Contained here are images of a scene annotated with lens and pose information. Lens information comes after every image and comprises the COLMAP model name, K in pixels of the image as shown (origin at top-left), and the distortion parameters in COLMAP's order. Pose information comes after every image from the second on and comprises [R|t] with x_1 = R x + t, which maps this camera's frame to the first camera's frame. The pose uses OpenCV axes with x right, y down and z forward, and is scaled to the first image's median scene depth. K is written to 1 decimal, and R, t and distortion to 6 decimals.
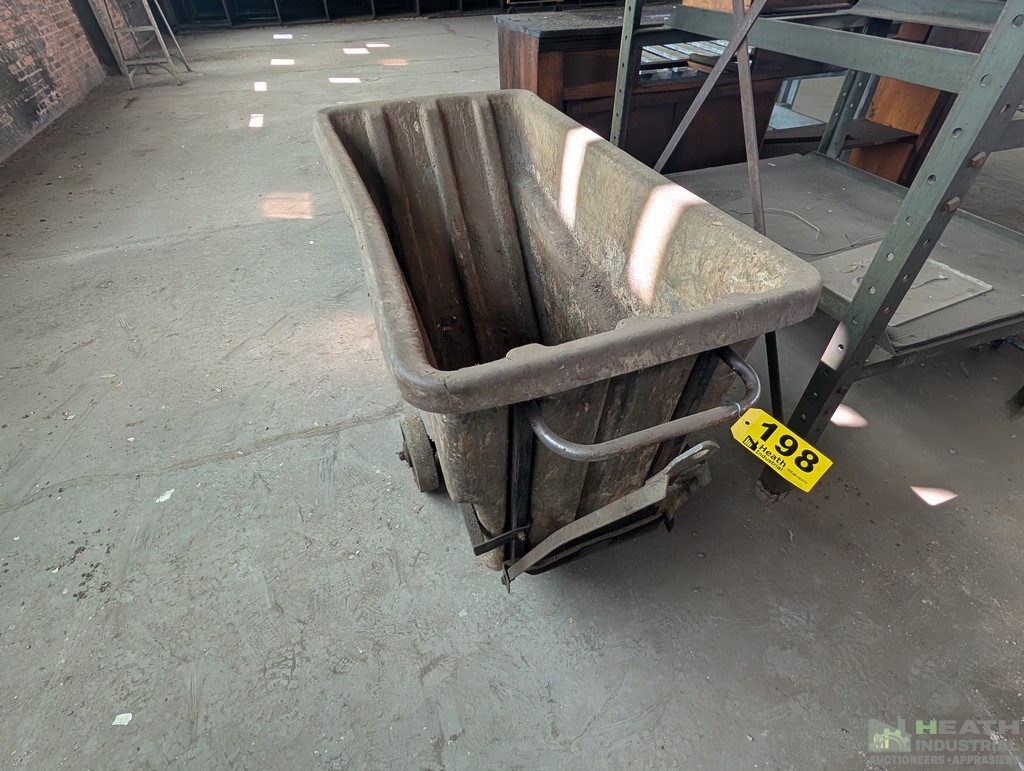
lens RADIAL K [[498.5, 0, 512.8], [0, 498.5, 391.5], [0, 0, 1]] dist [0.000947, -0.000971]
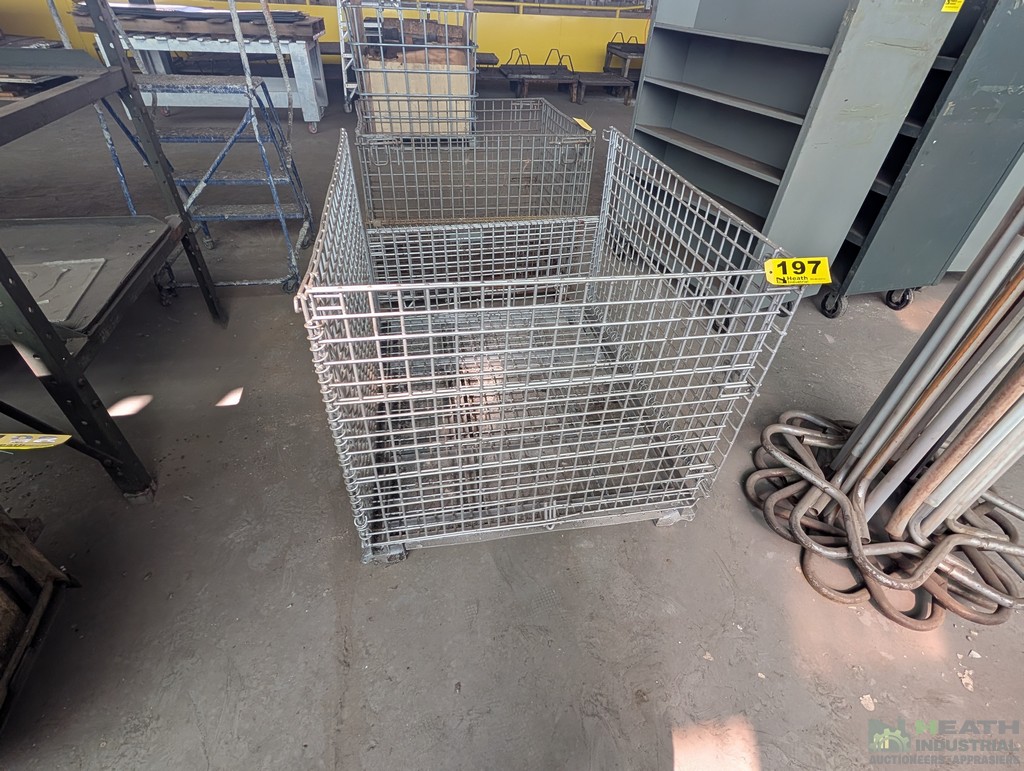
lens RADIAL K [[498.5, 0, 512.8], [0, 498.5, 391.5], [0, 0, 1]] dist [0.000947, -0.000971]
pose [[0.127834, -0.616372, 0.777010, -0.081466], [0.637056, 0.651481, 0.411986, 0.143250], [-0.760143, 0.442333, 0.475945, -0.222990]]
